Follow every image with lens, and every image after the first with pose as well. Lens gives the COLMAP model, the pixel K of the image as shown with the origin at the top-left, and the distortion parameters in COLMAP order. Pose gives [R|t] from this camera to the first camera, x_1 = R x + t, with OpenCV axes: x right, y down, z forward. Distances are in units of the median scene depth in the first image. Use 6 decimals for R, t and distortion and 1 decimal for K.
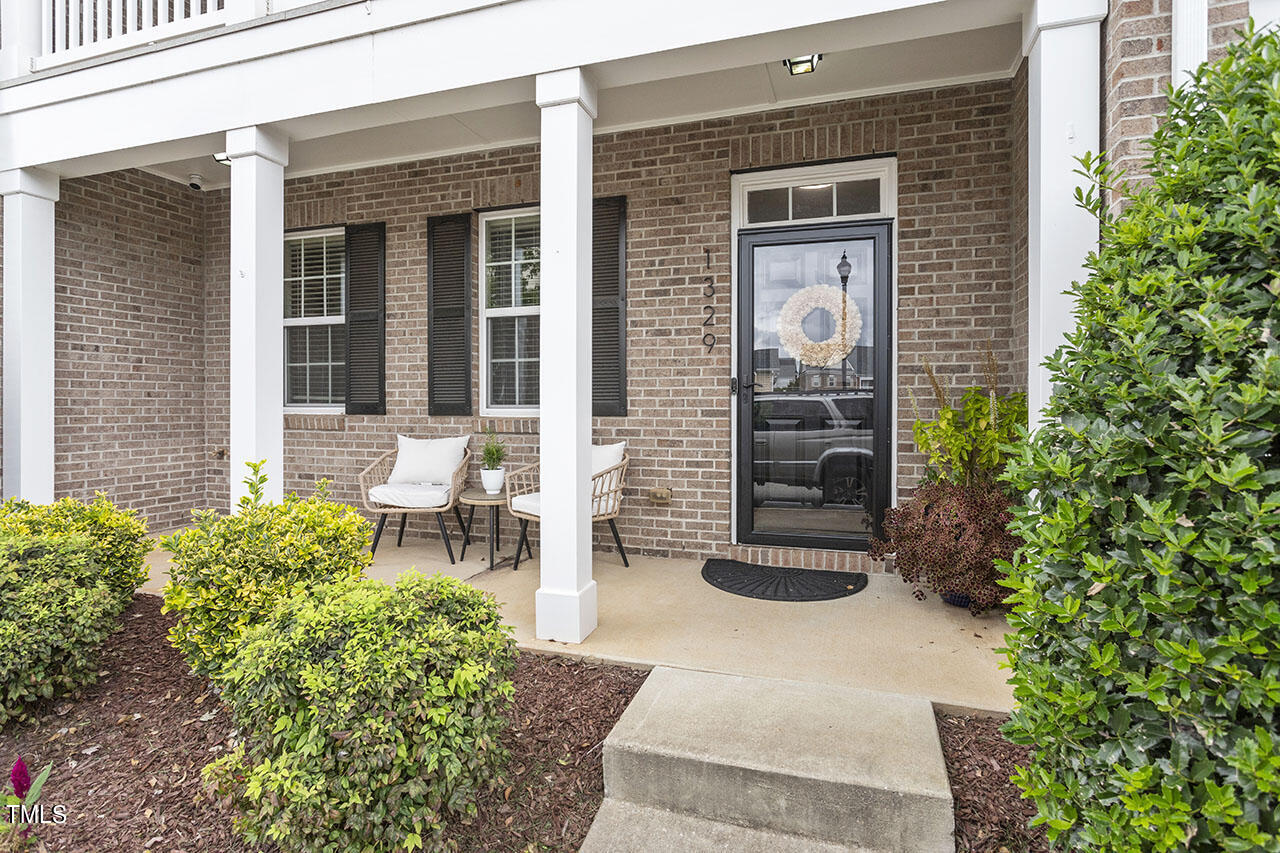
lens RADIAL K [[642.0, 0, 654.5], [0, 642.0, 404.7], [0, 0, 1]] dist [-0.004070, 0.000599]
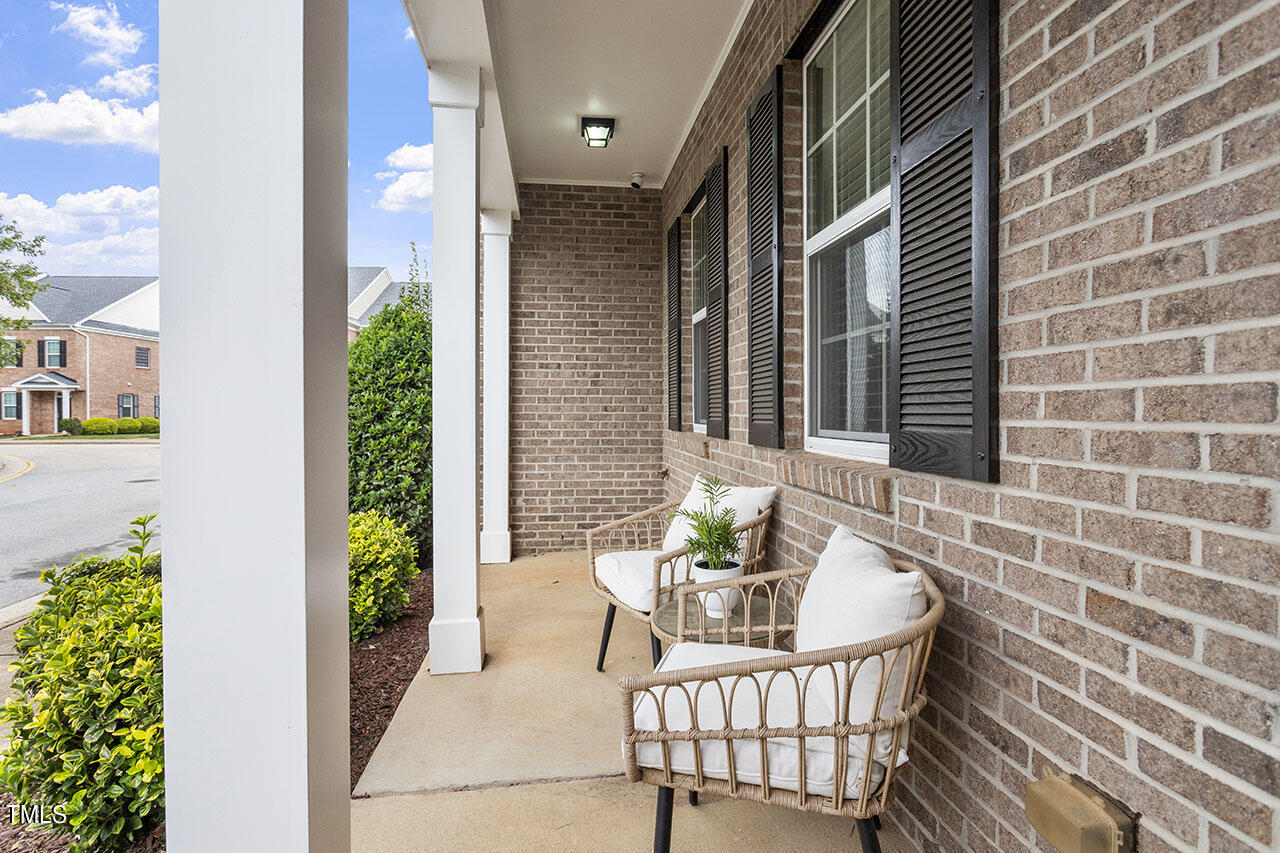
lens RADIAL K [[642.0, 0, 627.9], [0, 642.0, 419.5], [0, 0, 1]] dist [-0.004070, 0.000599]
pose [[0.412171, 0.013140, -0.911012, 0.145404], [-0.002252, 0.999908, 0.013403, -0.014198], [0.911104, -0.003473, 0.412162, 0.670959]]
